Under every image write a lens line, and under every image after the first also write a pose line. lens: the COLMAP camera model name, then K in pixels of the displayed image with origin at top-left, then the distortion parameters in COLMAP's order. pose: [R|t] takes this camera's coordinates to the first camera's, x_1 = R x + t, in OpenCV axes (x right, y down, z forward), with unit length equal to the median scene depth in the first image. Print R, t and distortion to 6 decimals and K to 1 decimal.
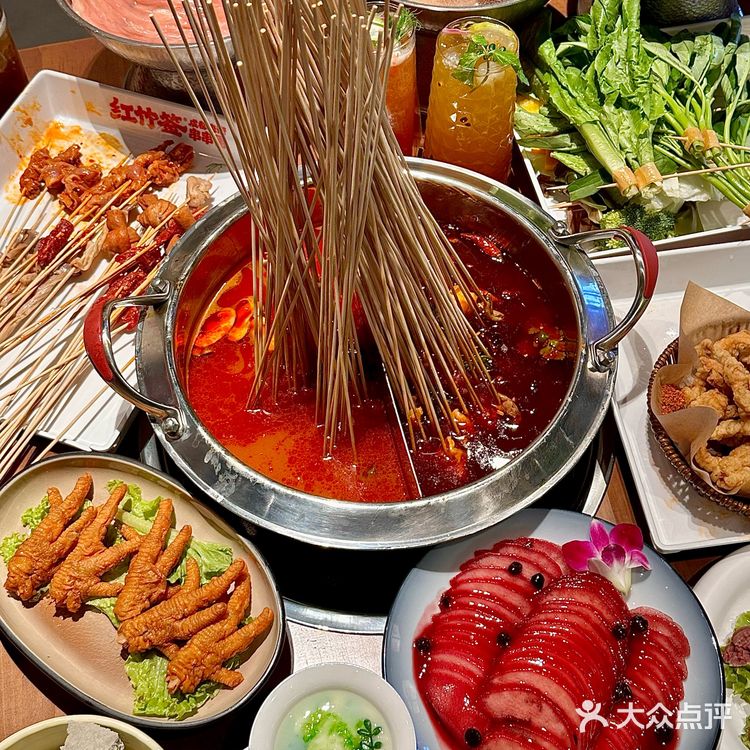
lens RADIAL K [[960.4, 0, 391.3], [0, 960.4, 378.9], [0, 0, 1]] dist [0.047917, 0.000000]
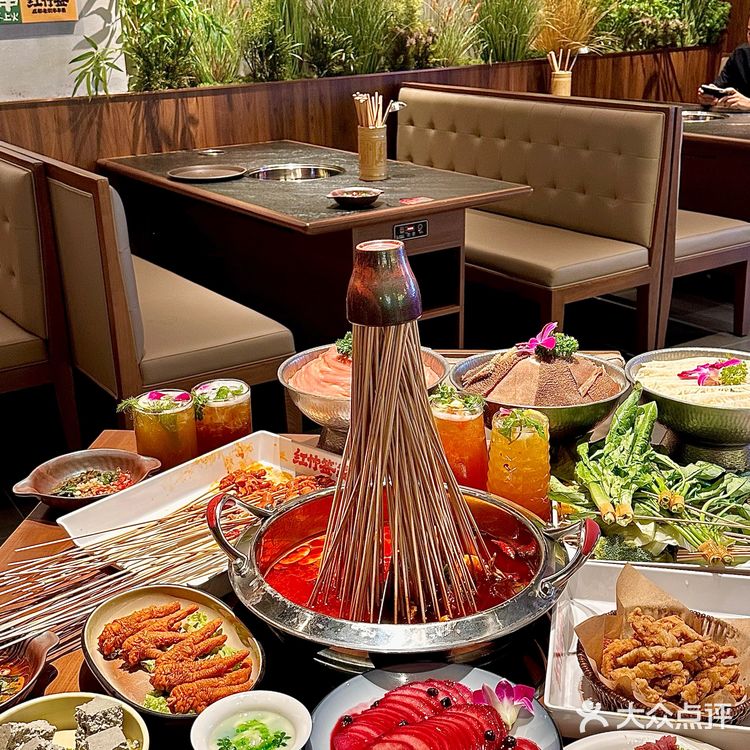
lens RADIAL K [[1005.7, 0, 378.8], [0, 1005.7, 378.1], [0, 0, 1]] dist [0.067712, 0.000000]
pose [[0.940773, 0.107787, -0.321446, 0.372559], [-0.279853, 0.782089, -0.556794, 0.530115], [0.191384, 0.613774, 0.765933, -0.278713]]
